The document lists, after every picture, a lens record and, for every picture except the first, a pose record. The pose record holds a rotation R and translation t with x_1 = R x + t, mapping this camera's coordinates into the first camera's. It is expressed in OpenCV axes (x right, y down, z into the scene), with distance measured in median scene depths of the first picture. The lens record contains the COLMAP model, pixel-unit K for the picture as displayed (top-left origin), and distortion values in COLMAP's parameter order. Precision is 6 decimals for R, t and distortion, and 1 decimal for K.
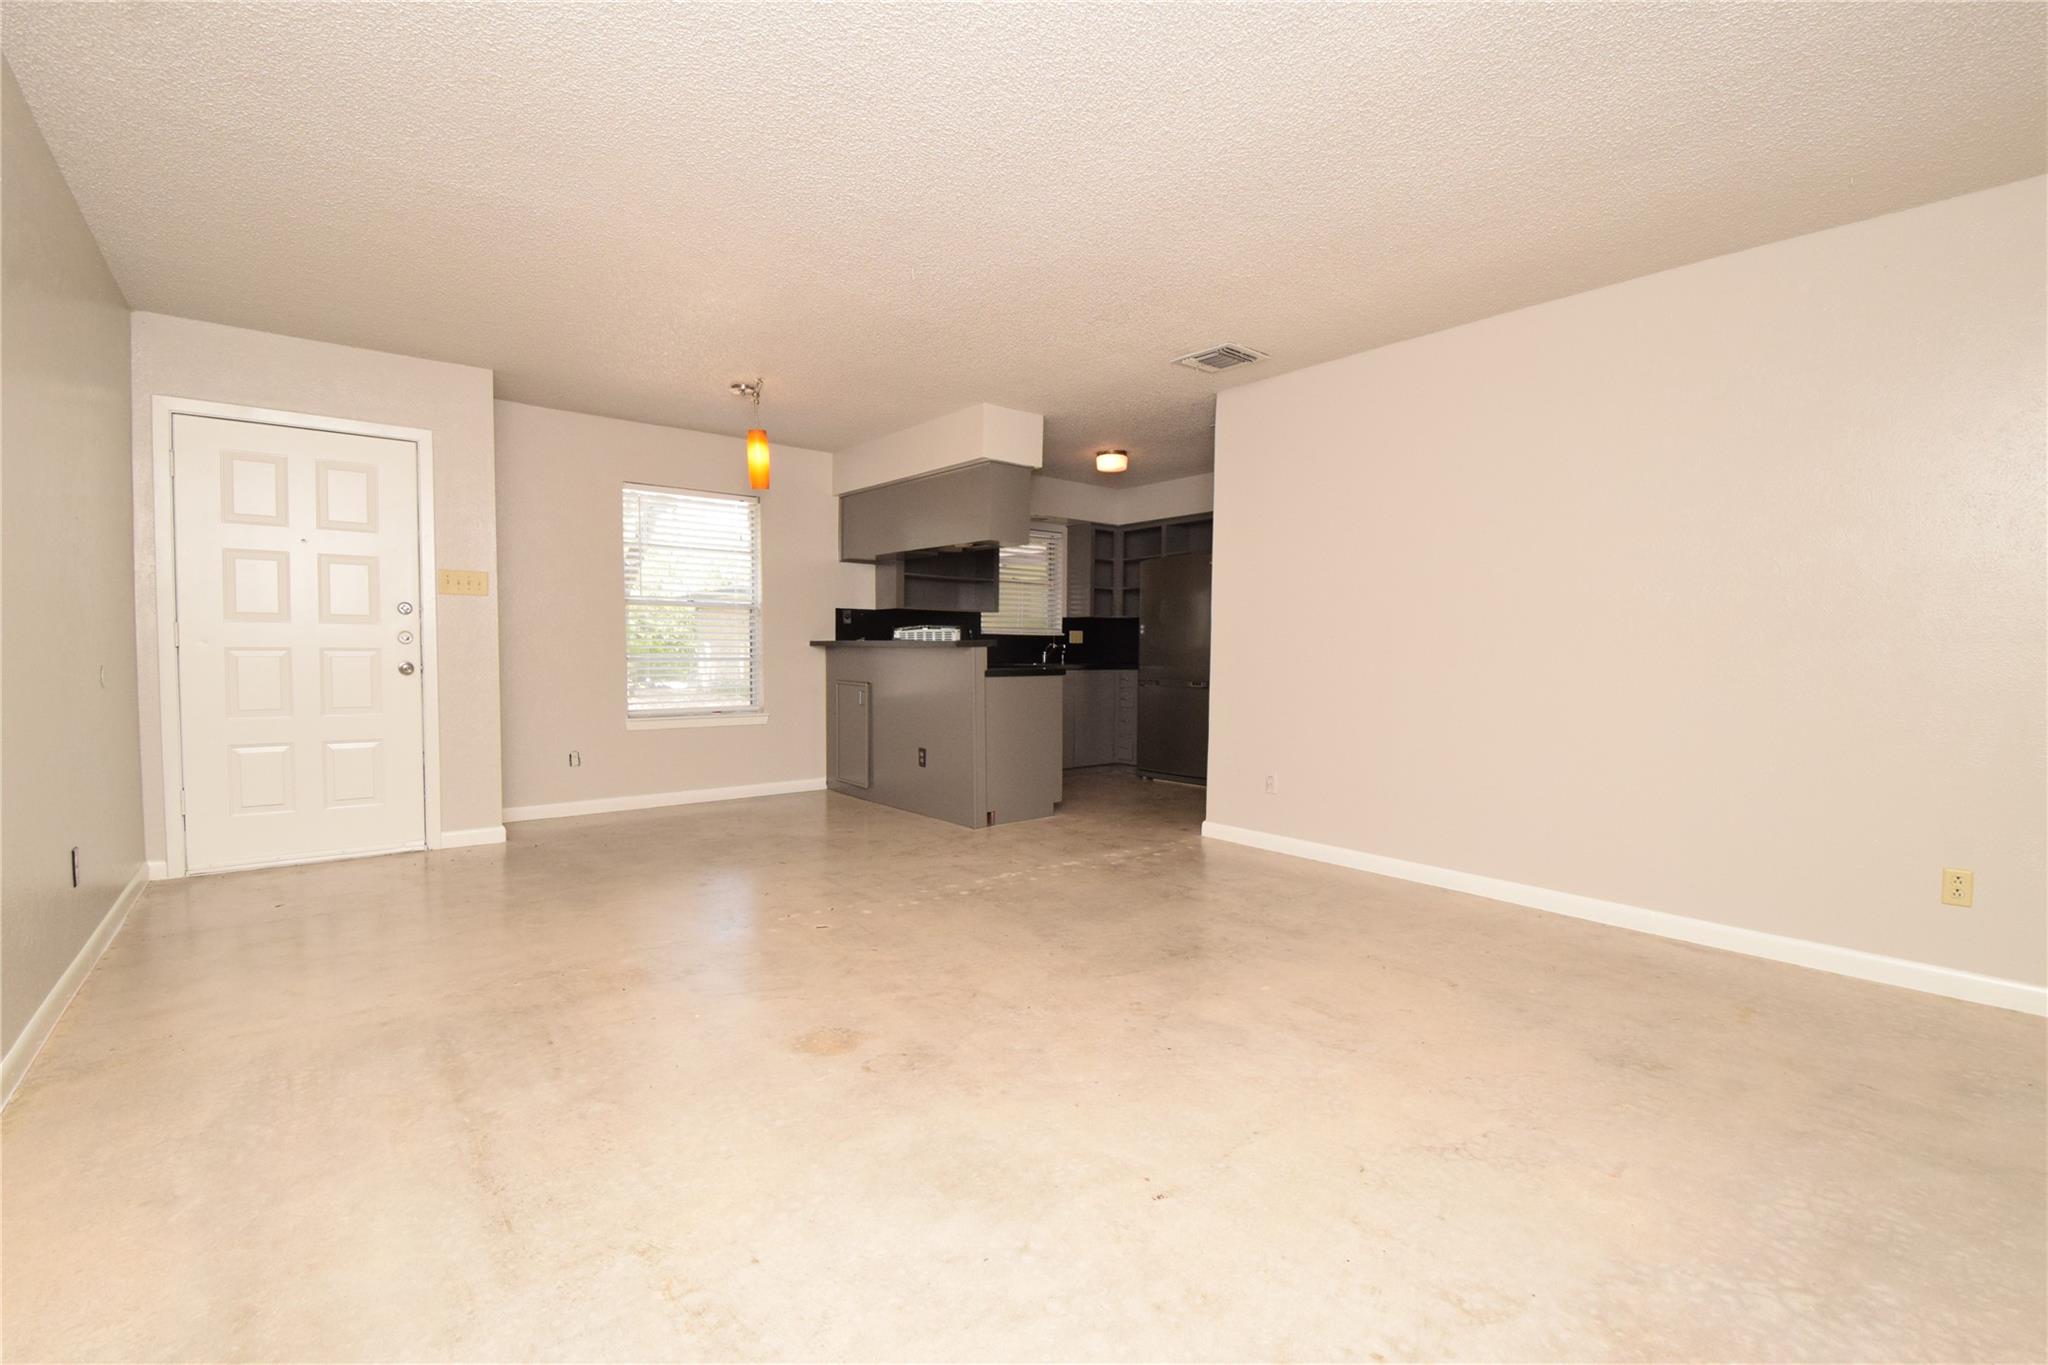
lens RADIAL K [[889.0, 0, 1028.5], [0, 889.0, 649.4], [0, 0, 1]] dist [0.000878, -0.018691]
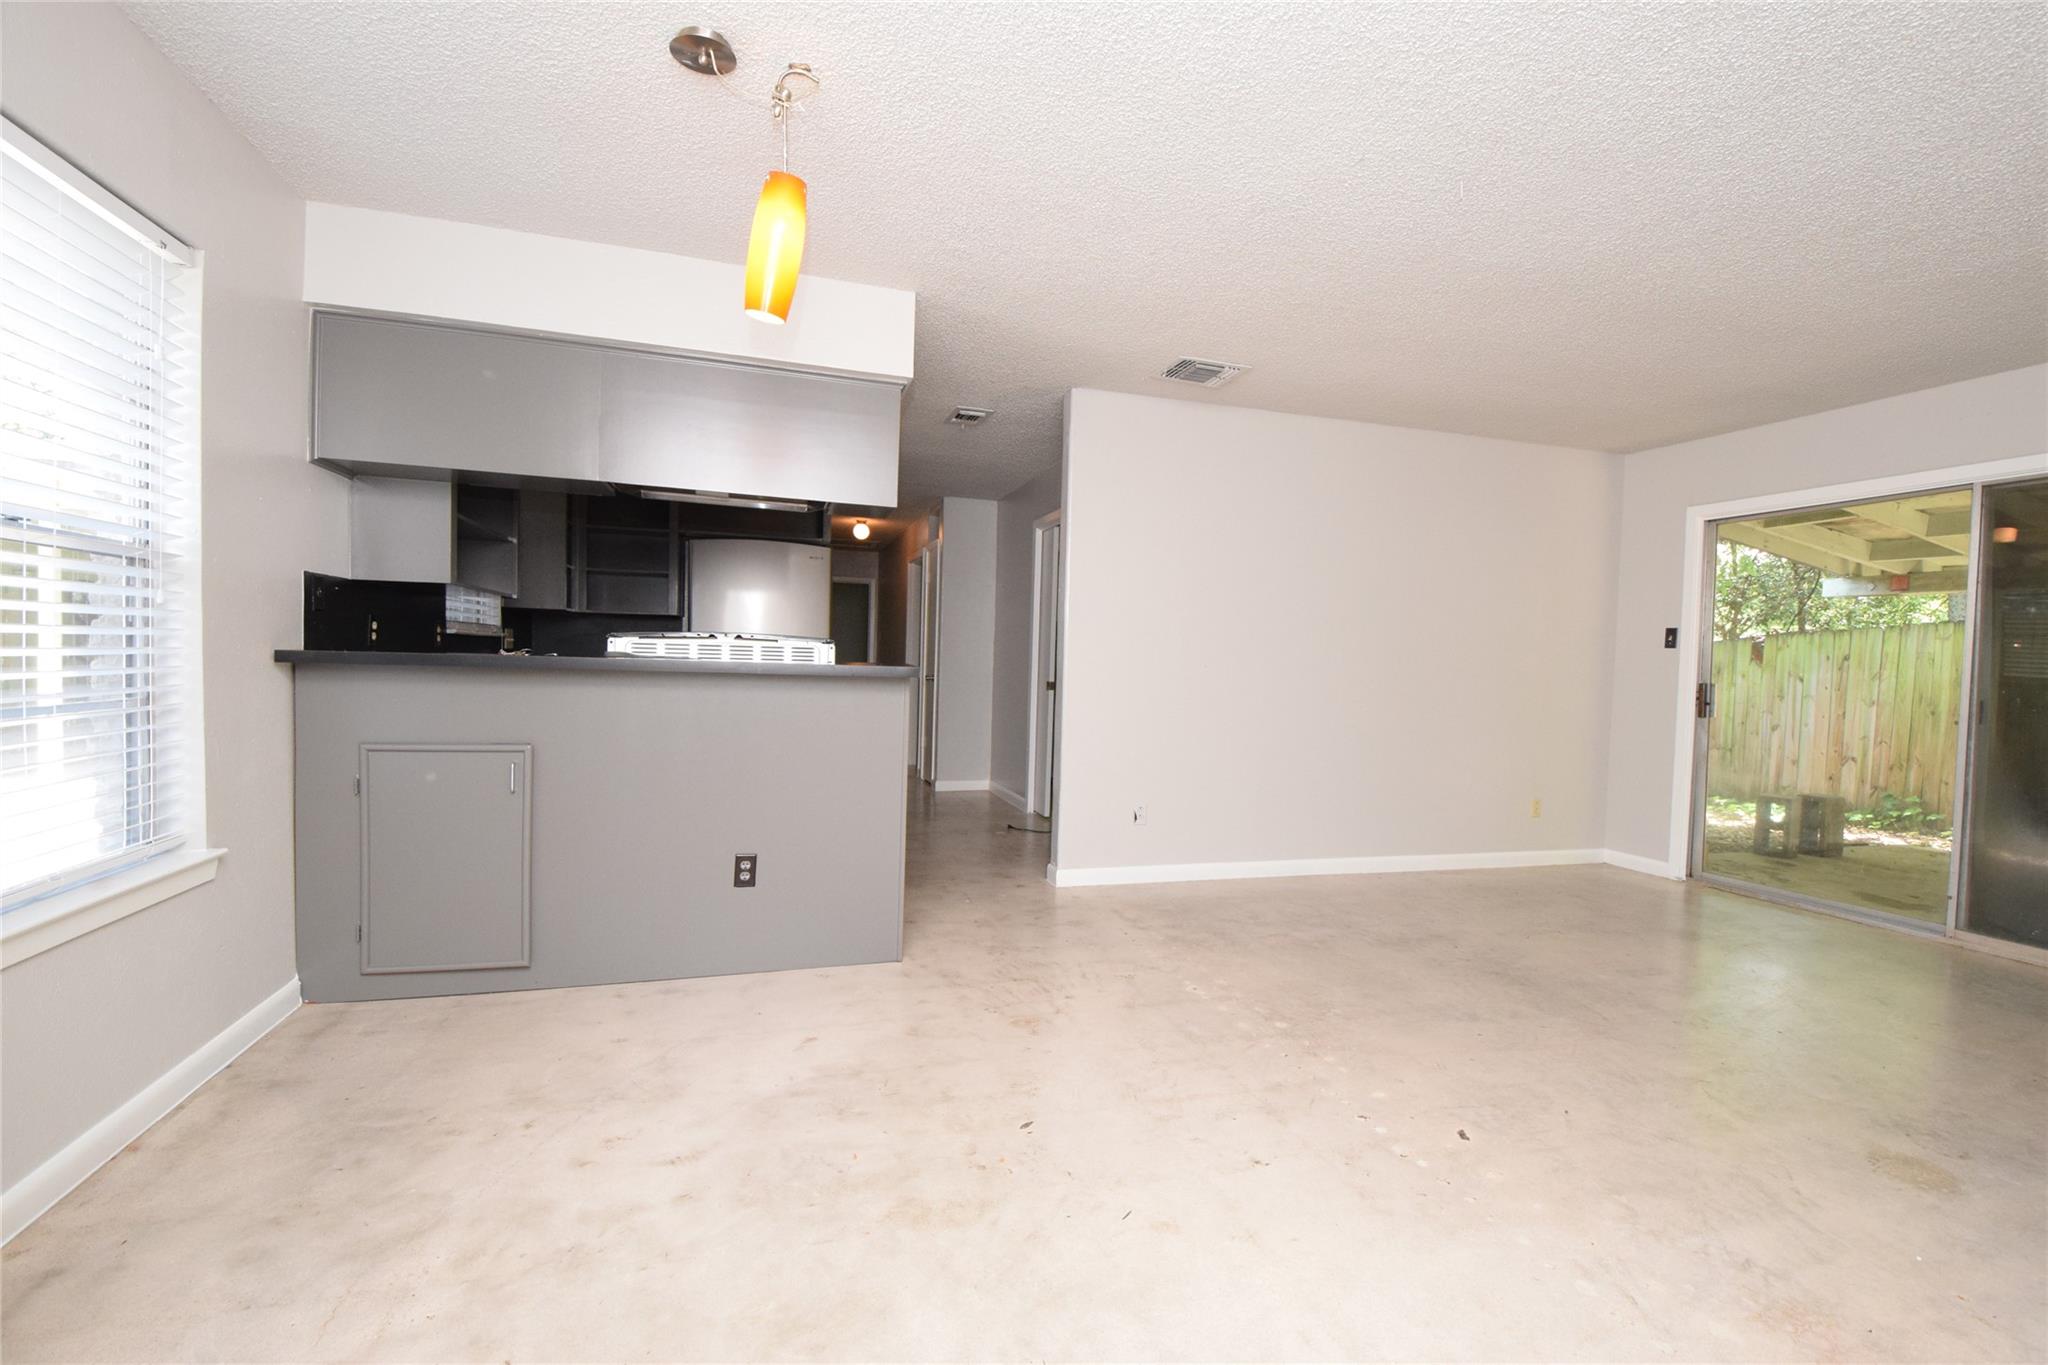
lens RADIAL K [[893.1, 0, 1024.0], [0, 893.1, 682.5], [0, 0, 1]] dist [0.009313, -0.020083]
pose [[0.388401, -0.024198, 0.921173, -0.720697], [-0.024636, 0.999025, 0.036630, -0.027999], [-0.921161, -0.036921, 0.387426, 0.795321]]
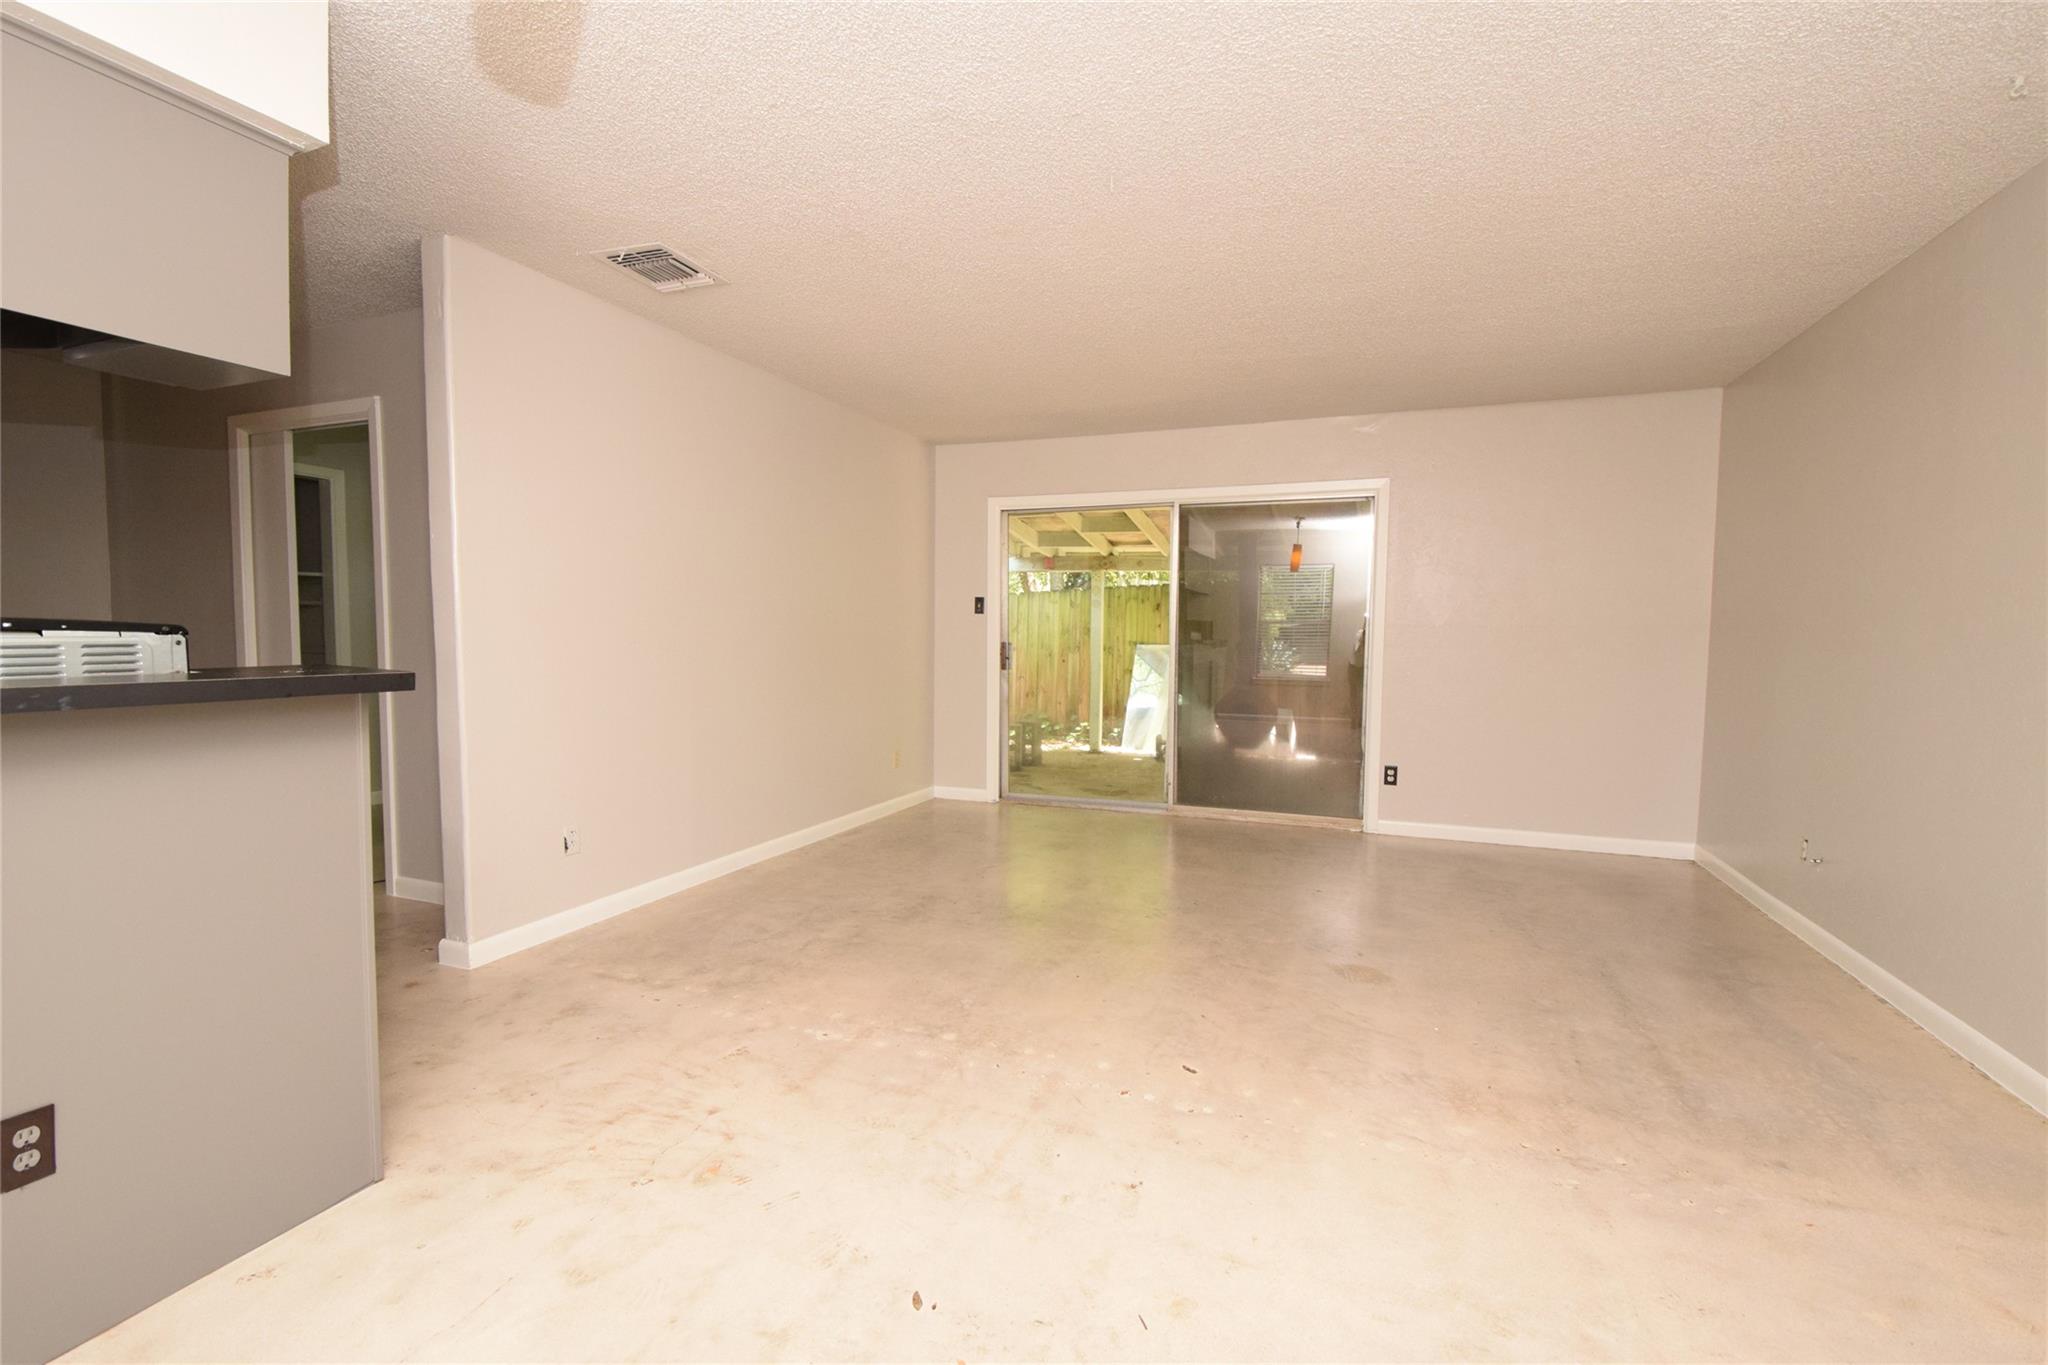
lens RADIAL K [[894.8, 0, 1024.8], [0, 894.8, 692.0], [0, 0, 1]] dist [0.013048, -0.020631]
pose [[-0.494527, -0.075939, 0.865838, -0.587228], [-0.015671, 0.996793, 0.078474, -0.039788], [-0.869021, 0.025239, -0.494131, 1.110902]]
